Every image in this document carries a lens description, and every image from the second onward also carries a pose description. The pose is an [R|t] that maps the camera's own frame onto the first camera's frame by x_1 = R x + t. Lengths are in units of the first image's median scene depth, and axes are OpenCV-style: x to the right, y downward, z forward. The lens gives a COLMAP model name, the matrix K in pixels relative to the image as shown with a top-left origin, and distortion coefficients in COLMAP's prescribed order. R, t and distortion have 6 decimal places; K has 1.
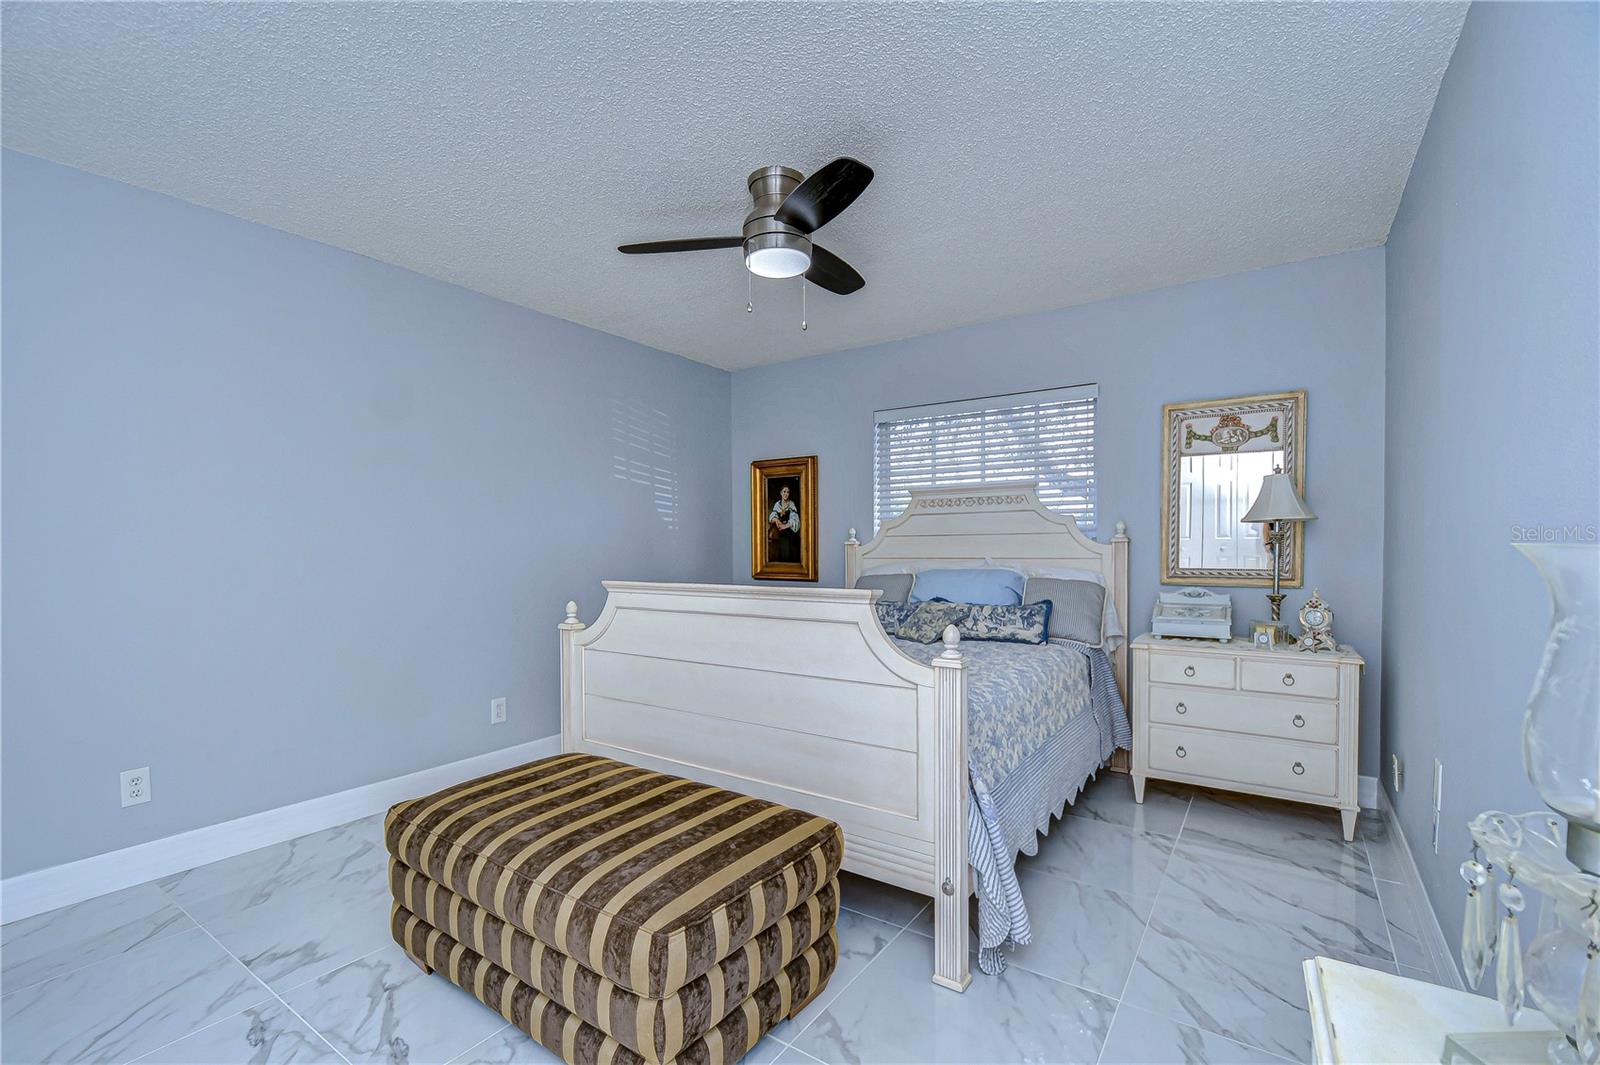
lens RADIAL K [[706.7, 0, 798.0], [0, 706.7, 546.0], [0, 0, 1]] dist [0.004580, -0.004975]
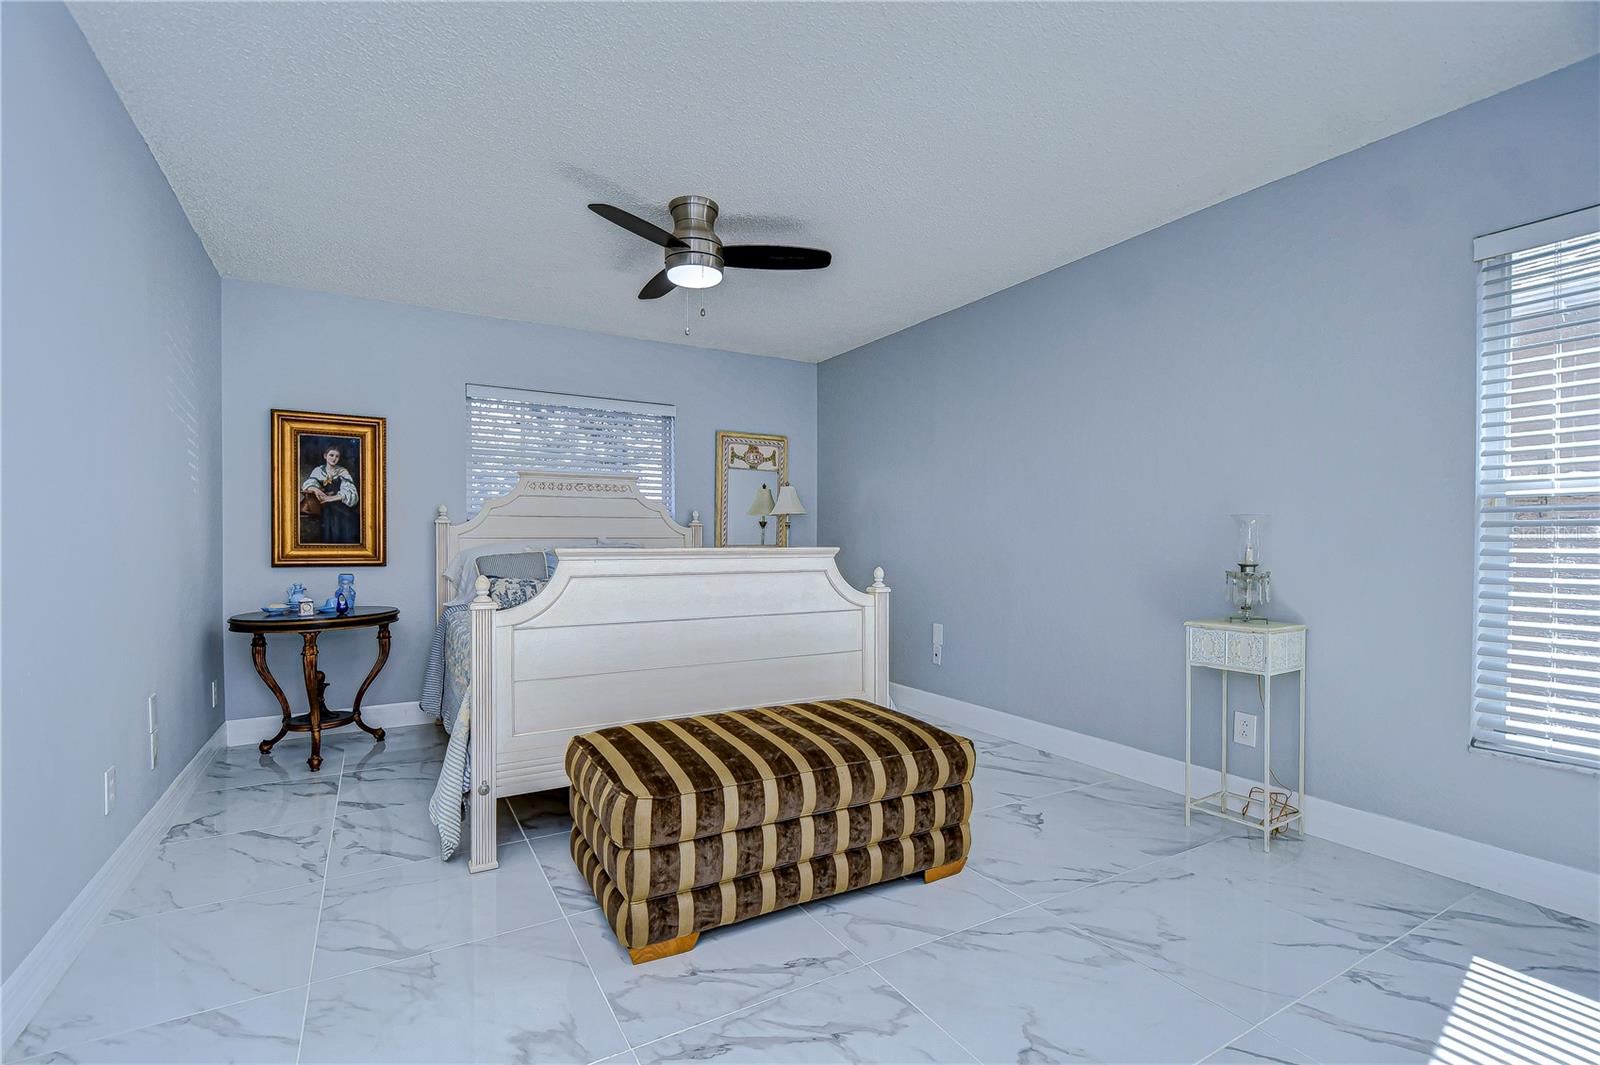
lens RADIAL K [[706.7, 0, 795.6], [0, 706.7, 538.1], [0, 0, 1]] dist [0.004580, -0.004975]
pose [[0.424405, 0.012165, 0.905391, -0.531151], [-0.003709, 0.999925, -0.011697, 0.025076], [-0.905465, 0.001606, 0.424418, 0.186802]]
